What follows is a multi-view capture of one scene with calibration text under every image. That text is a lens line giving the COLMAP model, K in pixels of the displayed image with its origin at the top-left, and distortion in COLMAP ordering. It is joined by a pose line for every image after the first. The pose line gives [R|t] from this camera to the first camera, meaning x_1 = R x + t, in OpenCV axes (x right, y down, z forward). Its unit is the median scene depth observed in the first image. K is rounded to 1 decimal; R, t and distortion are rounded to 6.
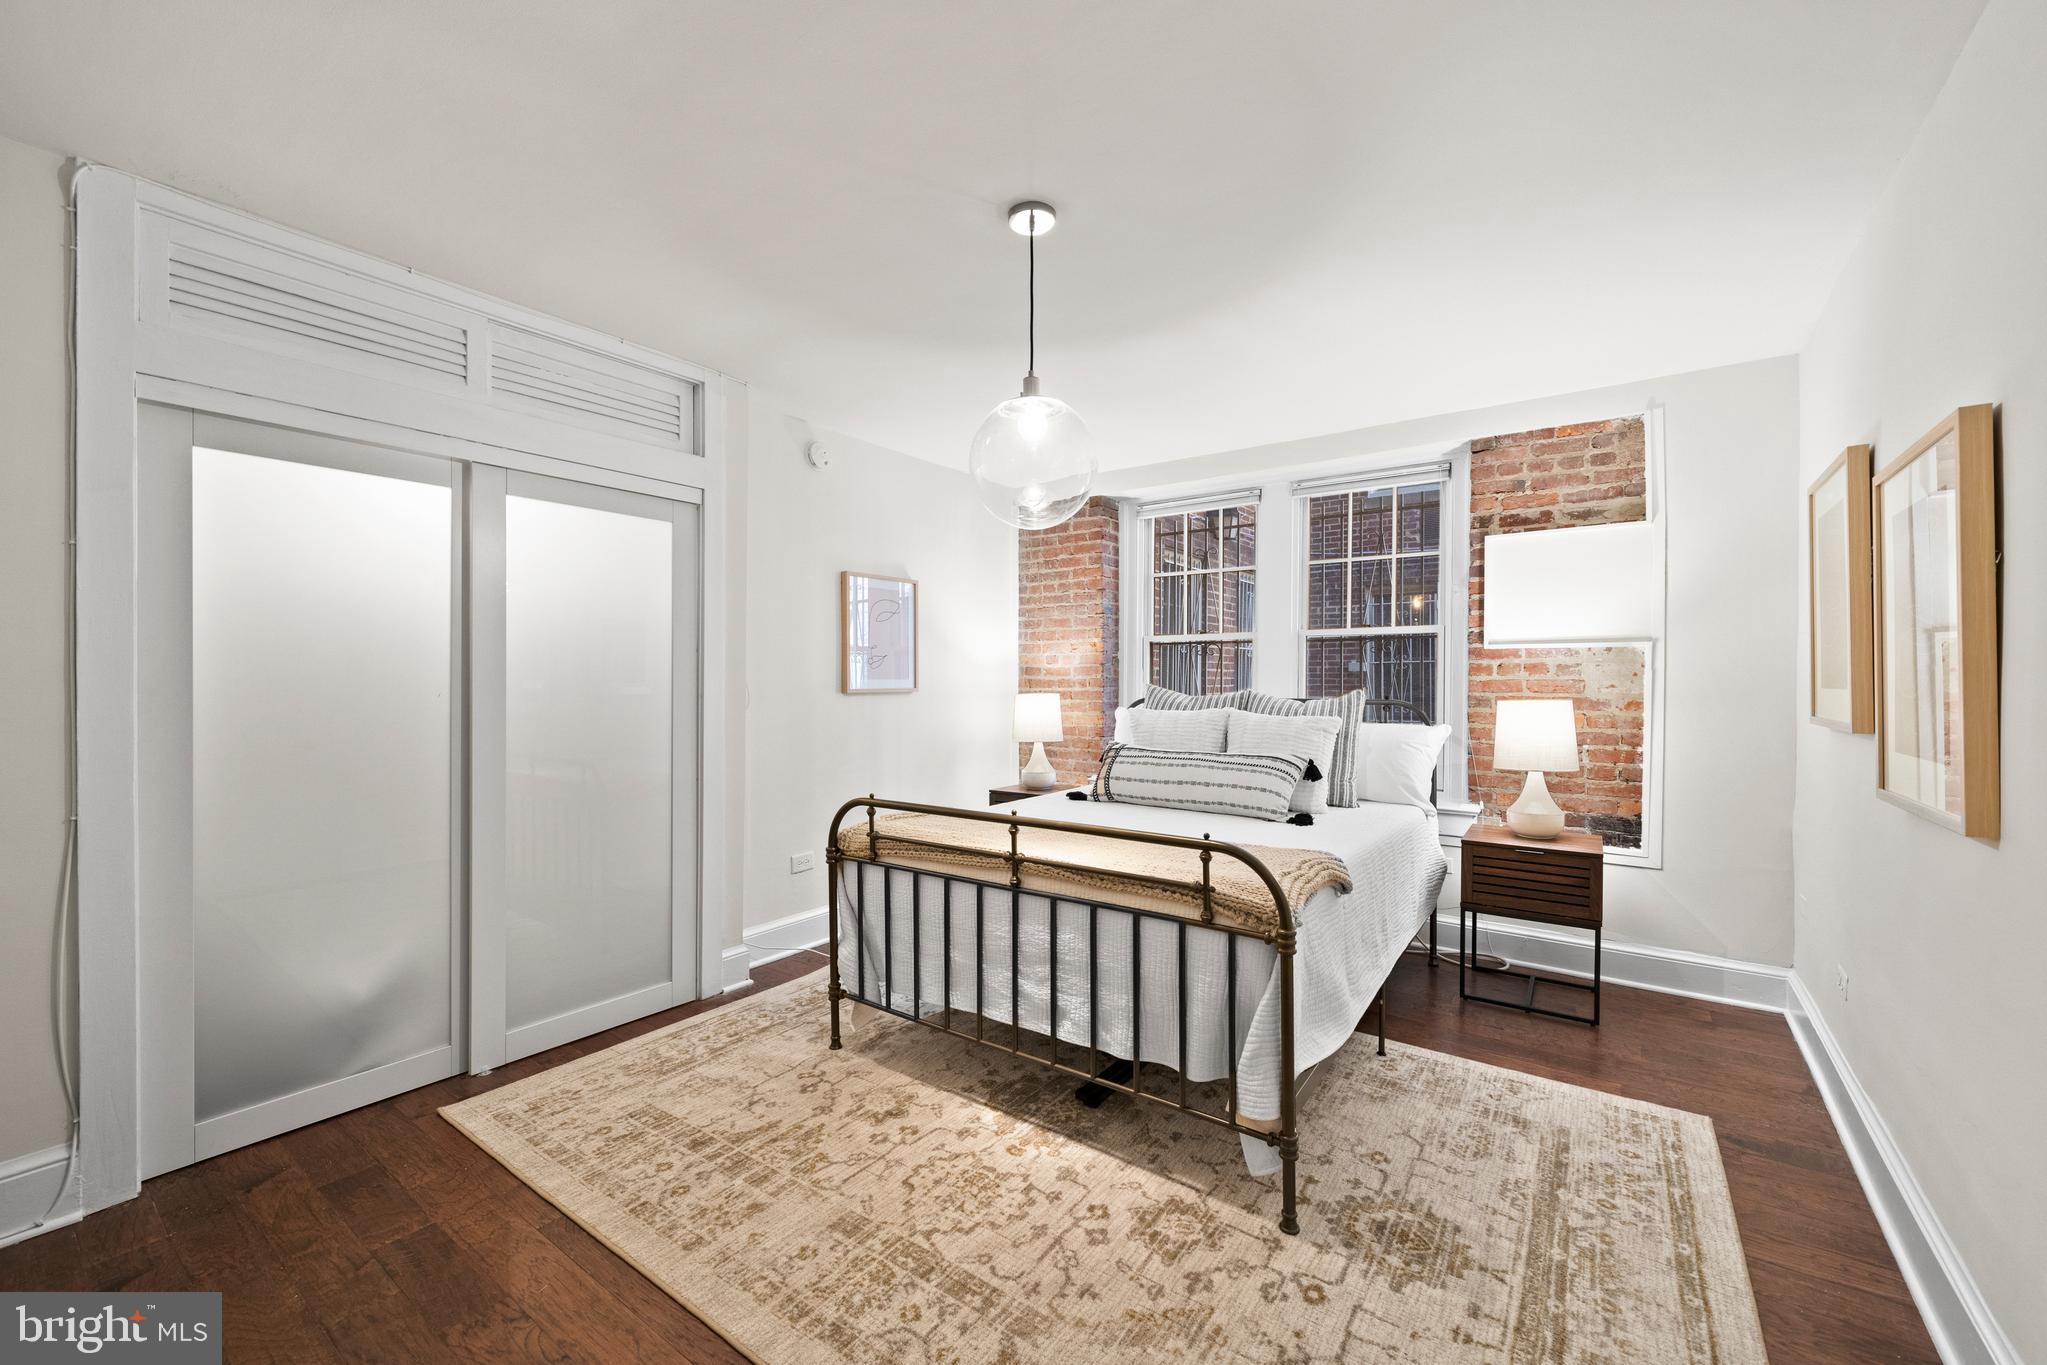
lens RADIAL K [[832.8, 0, 998.5], [0, 832.8, 680.3], [0, 0, 1]] dist [0.001755, 0.000088]
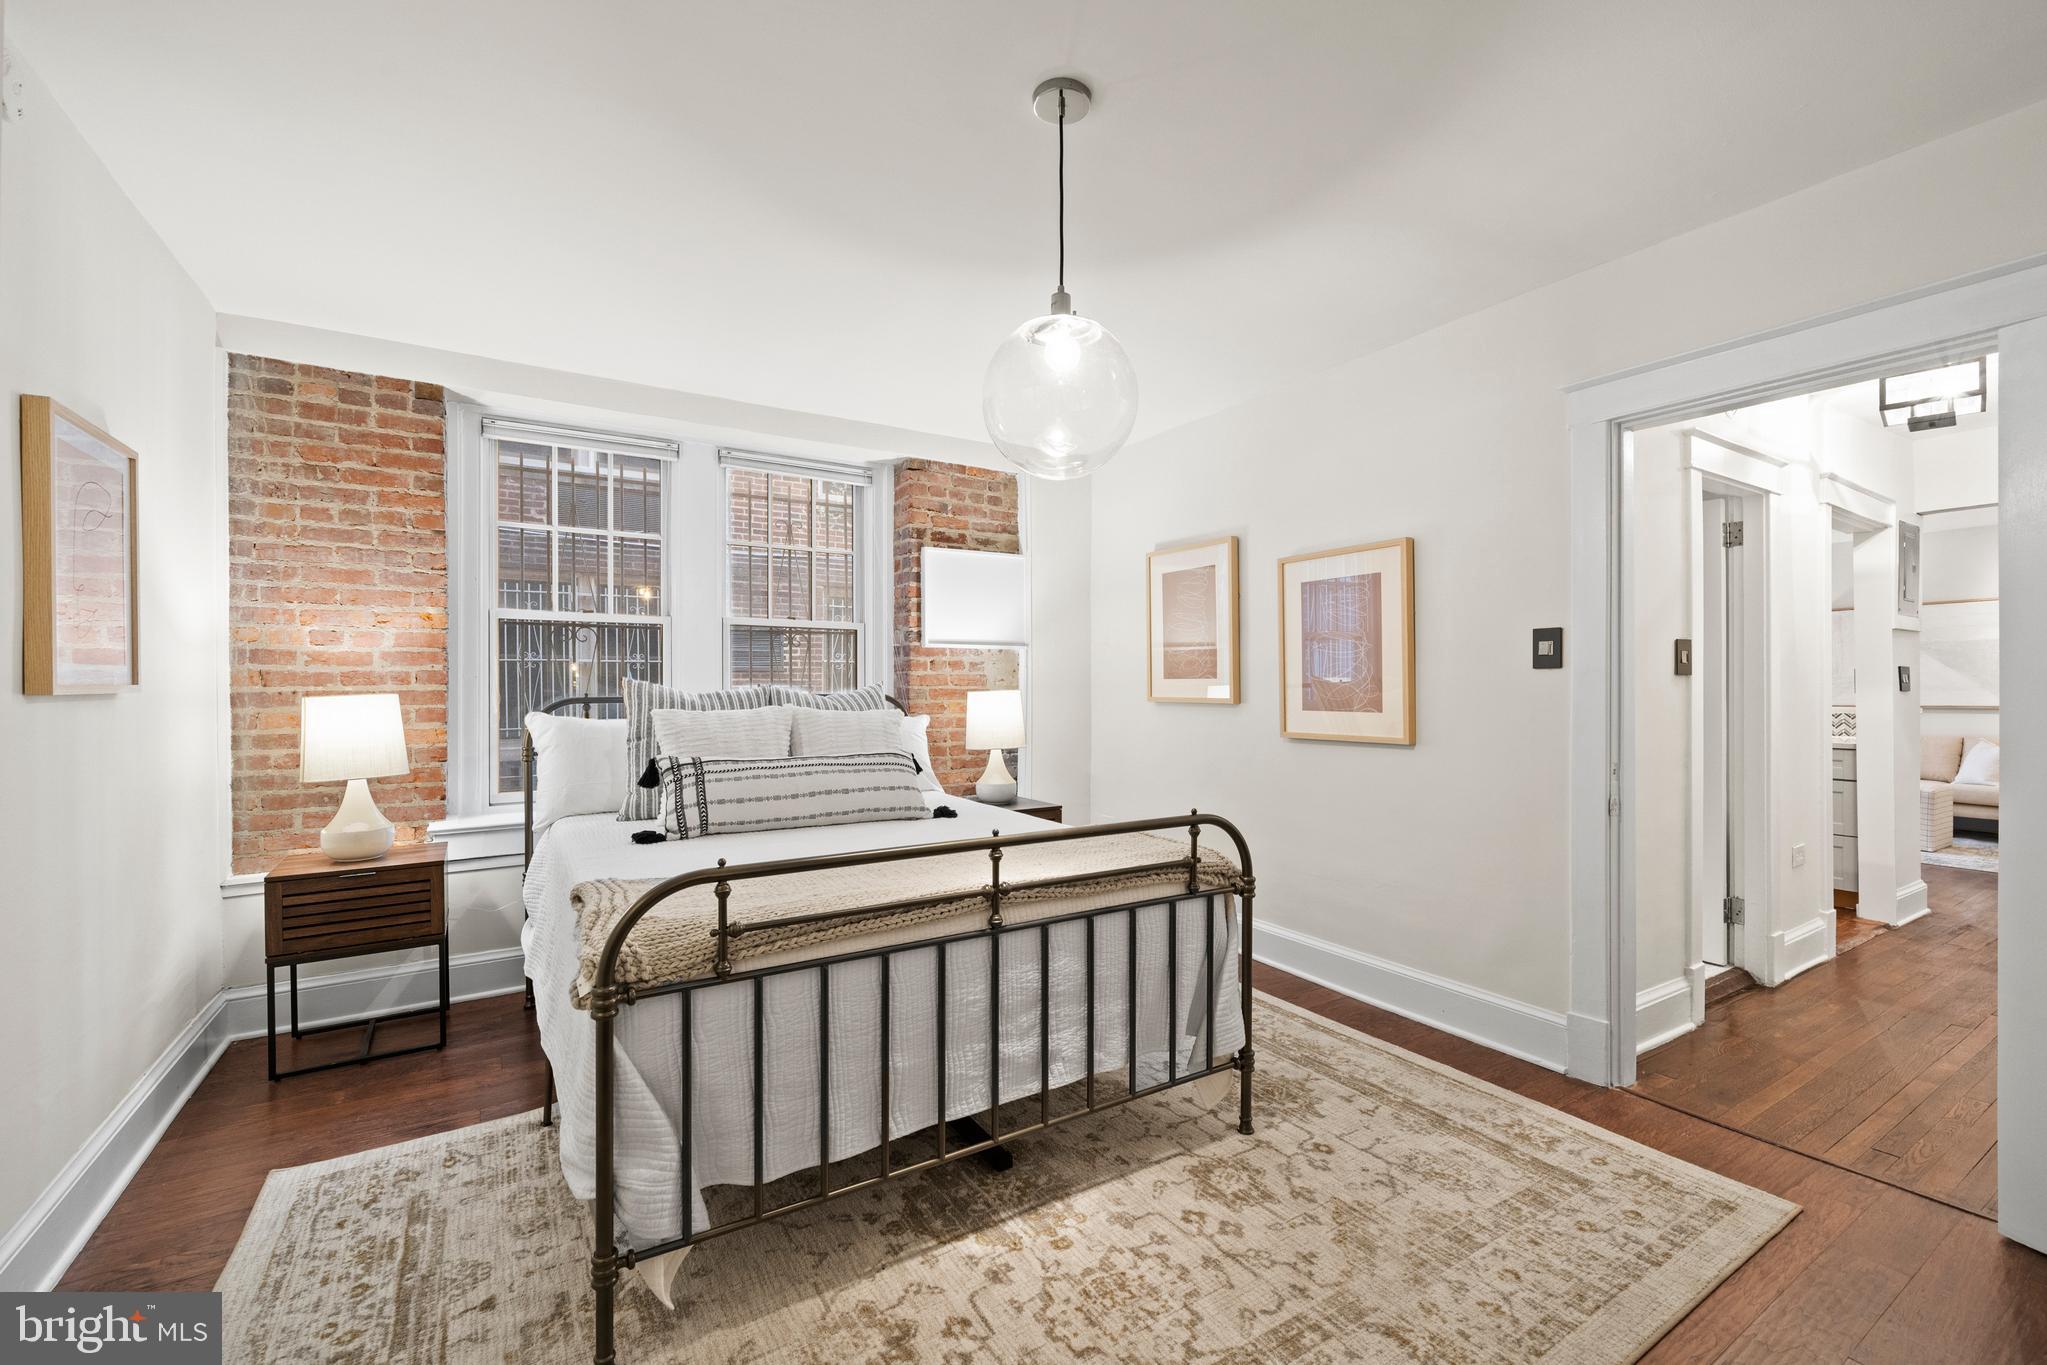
lens RADIAL K [[903.7, 0, 1023.5], [0, 903.7, 682.5], [0, 0, 1]] dist [0.003657, -0.000069]
pose [[0.333466, 0.001810, 0.942760, -0.642938], [0.004007, 0.999986, -0.003337, 0.018238], [-0.942754, 0.004891, 0.333454, 0.579614]]
